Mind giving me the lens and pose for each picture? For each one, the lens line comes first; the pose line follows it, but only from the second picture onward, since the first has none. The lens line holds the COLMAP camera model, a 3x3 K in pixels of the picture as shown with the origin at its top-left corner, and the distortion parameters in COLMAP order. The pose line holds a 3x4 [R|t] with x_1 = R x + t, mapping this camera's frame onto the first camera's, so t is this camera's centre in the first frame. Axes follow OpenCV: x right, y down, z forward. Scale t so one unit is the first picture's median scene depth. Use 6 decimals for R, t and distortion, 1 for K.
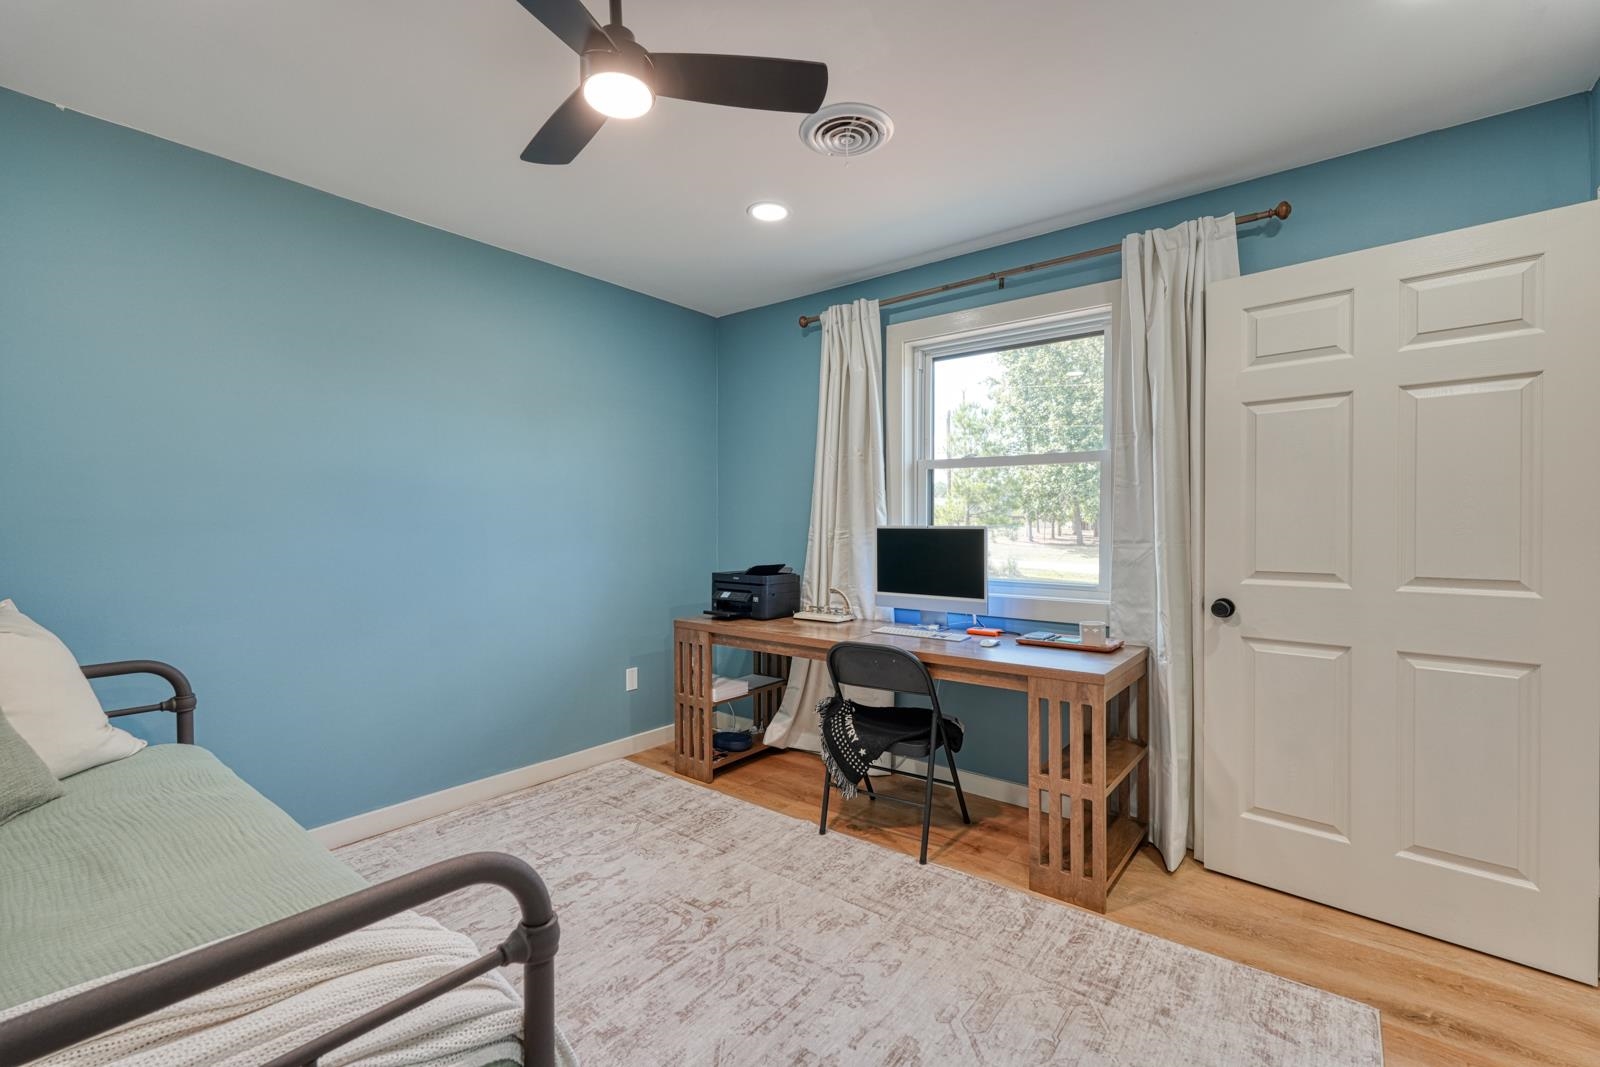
lens RADIAL K [[707.6, 0, 803.6], [0, 707.6, 526.7], [0, 0, 1]] dist [0.004000, 0.000403]
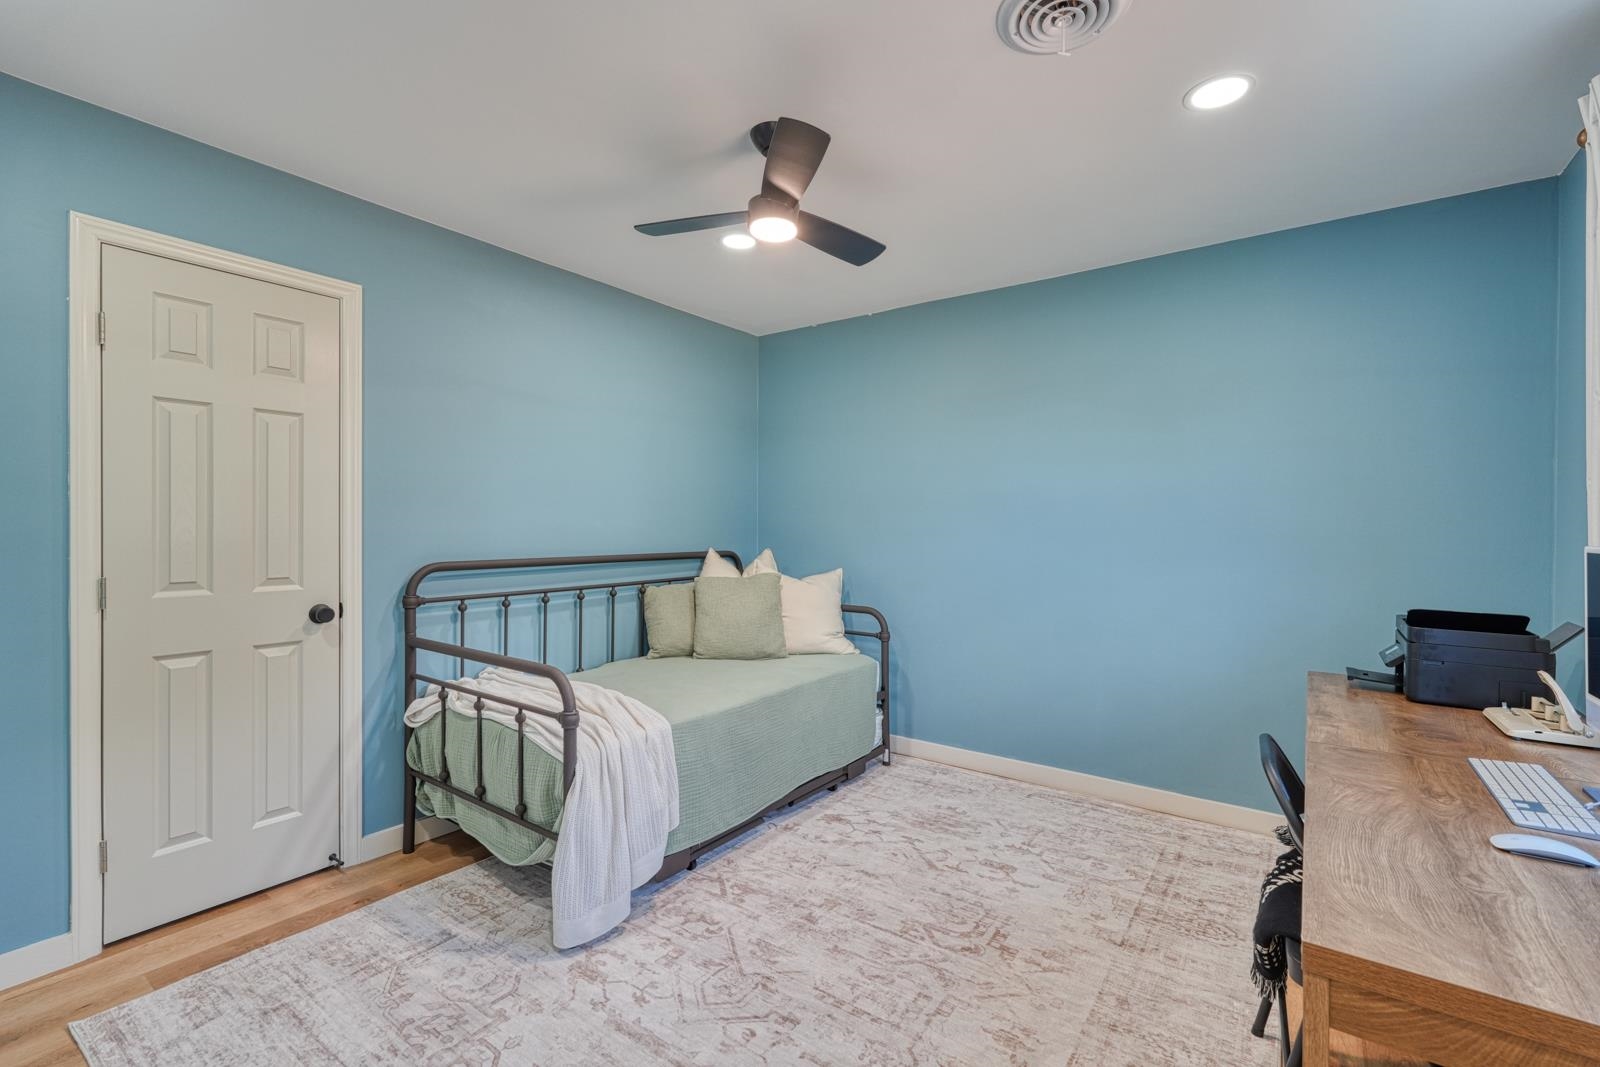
lens RADIAL K [[707.6, 0, 802.4], [0, 707.6, 529.8], [0, 0, 1]] dist [0.004000, 0.000403]
pose [[0.030831, 0.004098, -0.999516, 0.698994], [-0.011726, 0.999924, 0.003738, -0.011714], [0.999456, 0.011605, 0.030877, 0.623952]]
